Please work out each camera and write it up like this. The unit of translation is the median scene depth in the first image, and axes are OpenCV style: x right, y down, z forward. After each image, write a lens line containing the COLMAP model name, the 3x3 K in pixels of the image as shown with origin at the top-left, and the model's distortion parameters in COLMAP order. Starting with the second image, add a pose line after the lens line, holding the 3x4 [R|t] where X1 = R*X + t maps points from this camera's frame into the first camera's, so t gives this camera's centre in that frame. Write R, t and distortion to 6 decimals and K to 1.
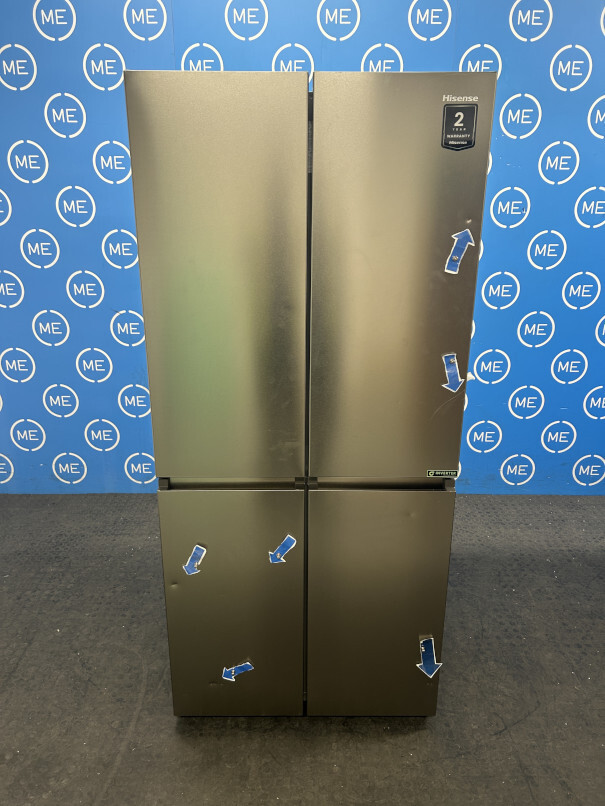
lens RADIAL K [[603.3, 0, 294.5], [0, 603.3, 409.9], [0, 0, 1]] dist [0.006800, -0.030775]
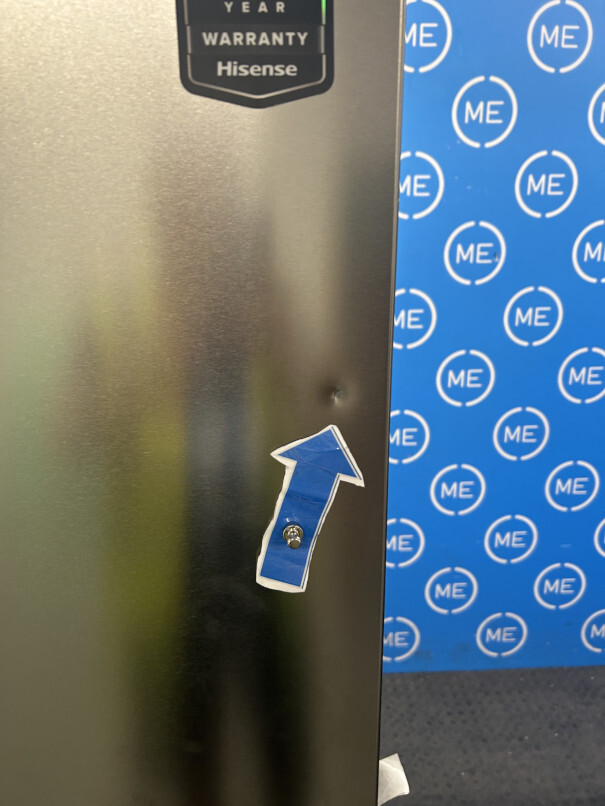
lens RADIAL K [[603.3, 0, 297.9], [0, 603.3, 399.0], [0, 0, 1]] dist [0.006800, -0.030775]
pose [[0.998129, -0.025868, 0.055406, 0.137589], [0.029045, 0.997933, -0.057327, -0.157530], [-0.053809, 0.058829, 0.996817, 0.399876]]
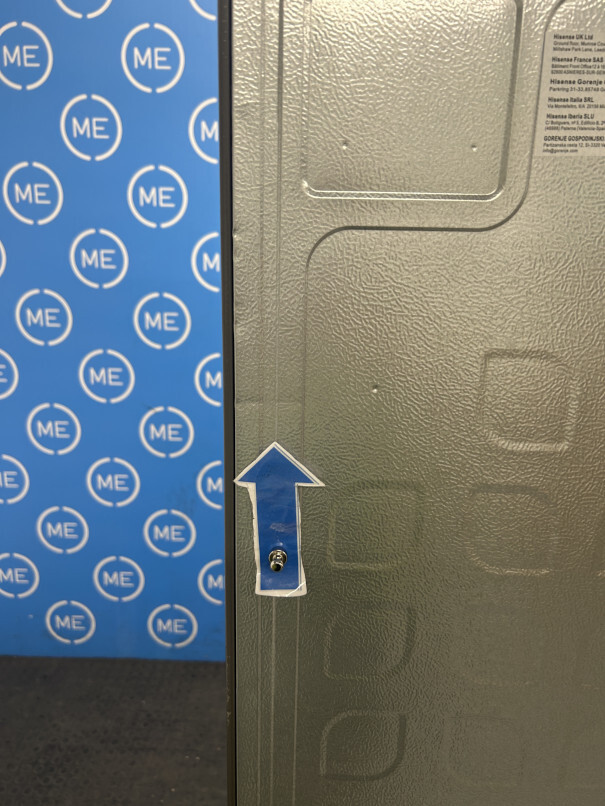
lens RADIAL K [[603.3, 0, 284.0], [0, 603.3, 398.8], [0, 0, 1]] dist [0.006800, -0.030775]
pose [[0.999440, 0.024914, -0.022324, -0.141014], [-0.026515, 0.996865, -0.074541, -0.140355], [0.020397, 0.075091, 0.996968, 0.351606]]
